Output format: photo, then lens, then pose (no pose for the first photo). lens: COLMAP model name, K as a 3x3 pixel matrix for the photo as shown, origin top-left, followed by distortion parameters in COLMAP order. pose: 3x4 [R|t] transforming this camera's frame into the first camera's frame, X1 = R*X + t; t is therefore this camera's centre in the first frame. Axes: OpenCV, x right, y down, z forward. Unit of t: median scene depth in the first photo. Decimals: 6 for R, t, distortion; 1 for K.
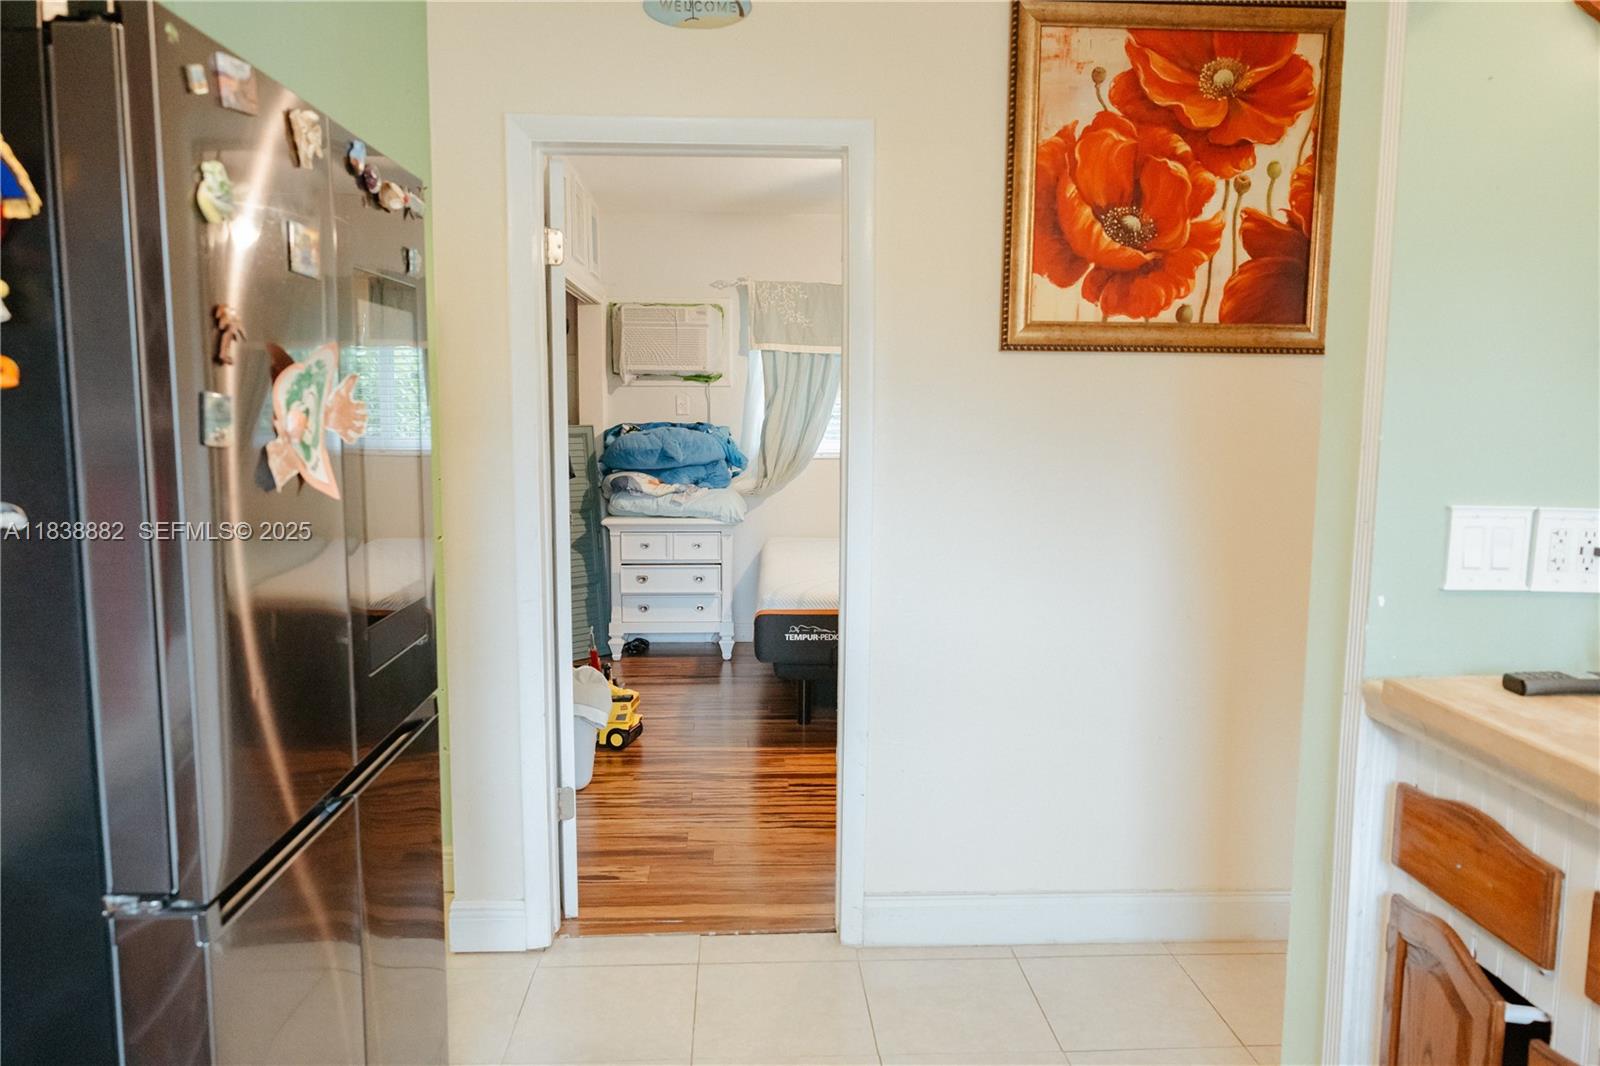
lens RADIAL K [[1095.6, 0, 795.6], [0, 1095.6, 537.4], [0, 0, 1]] dist [0.003914, -0.000251]
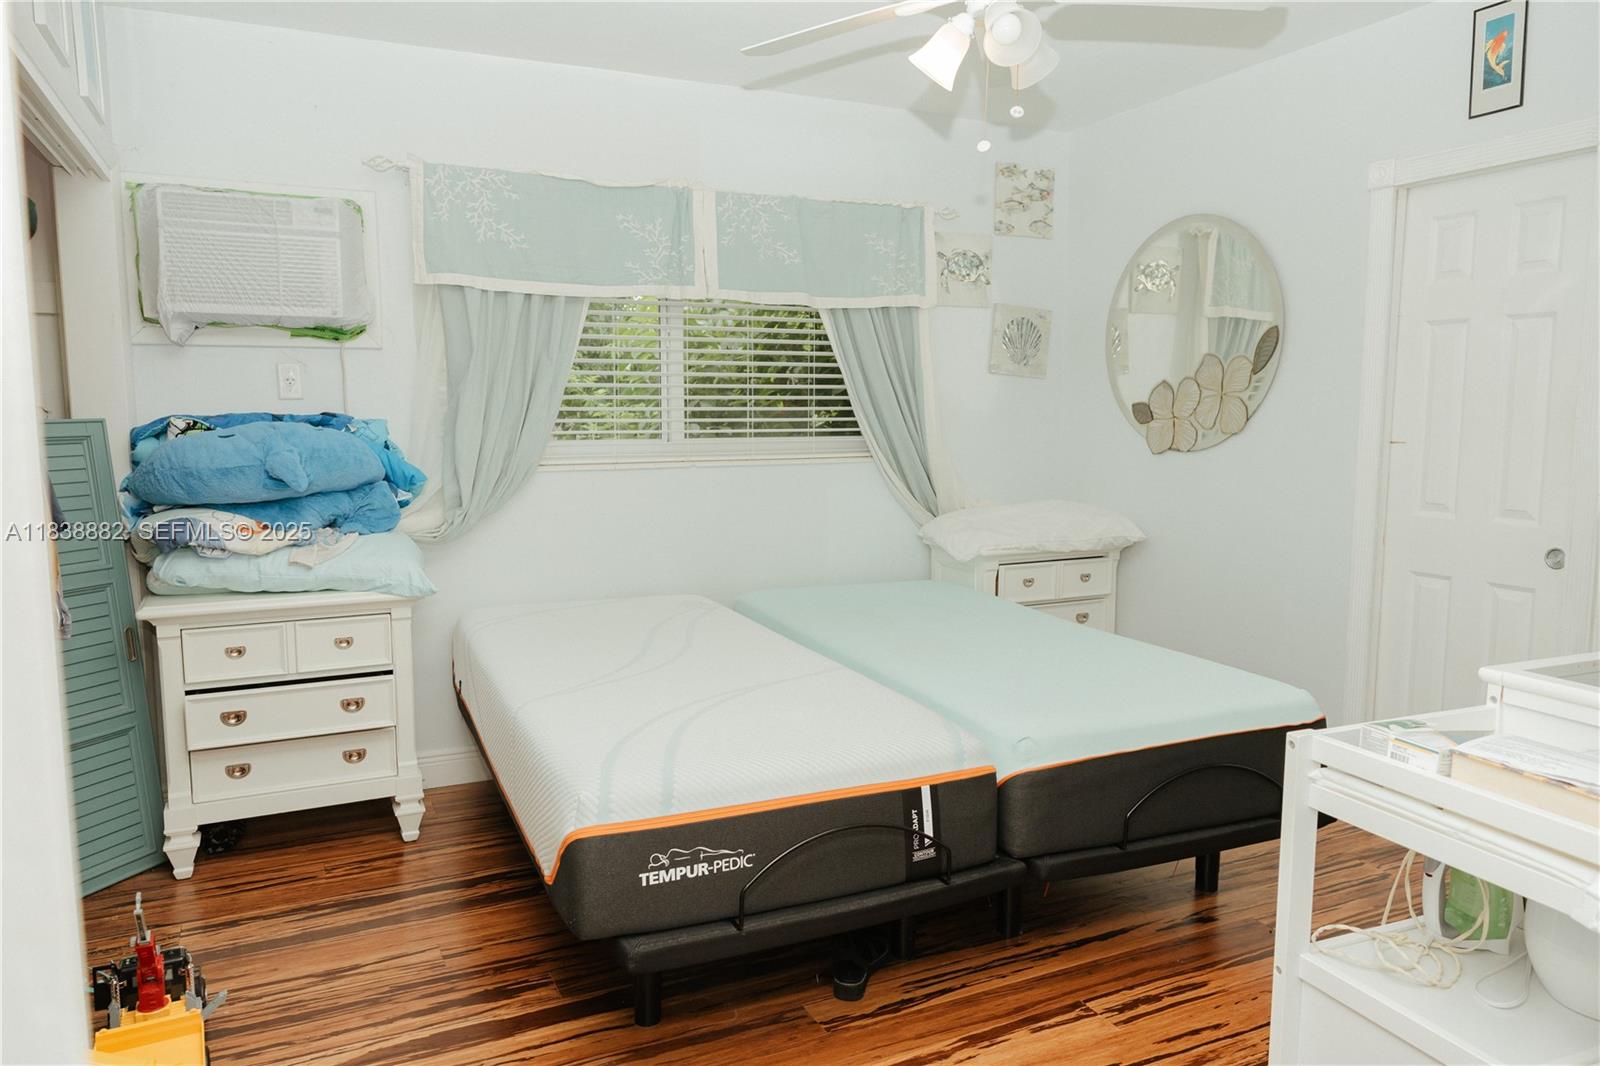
lens RADIAL K [[1095.6, 0, 809.0], [0, 1095.6, 531.9], [0, 0, 1]] dist [0.003914, -0.000251]
pose [[0.919052, -0.050276, 0.390917, -0.086453], [0.047669, 0.998729, 0.016377, -0.043532], [-0.391244, 0.003583, 0.920280, 0.408271]]
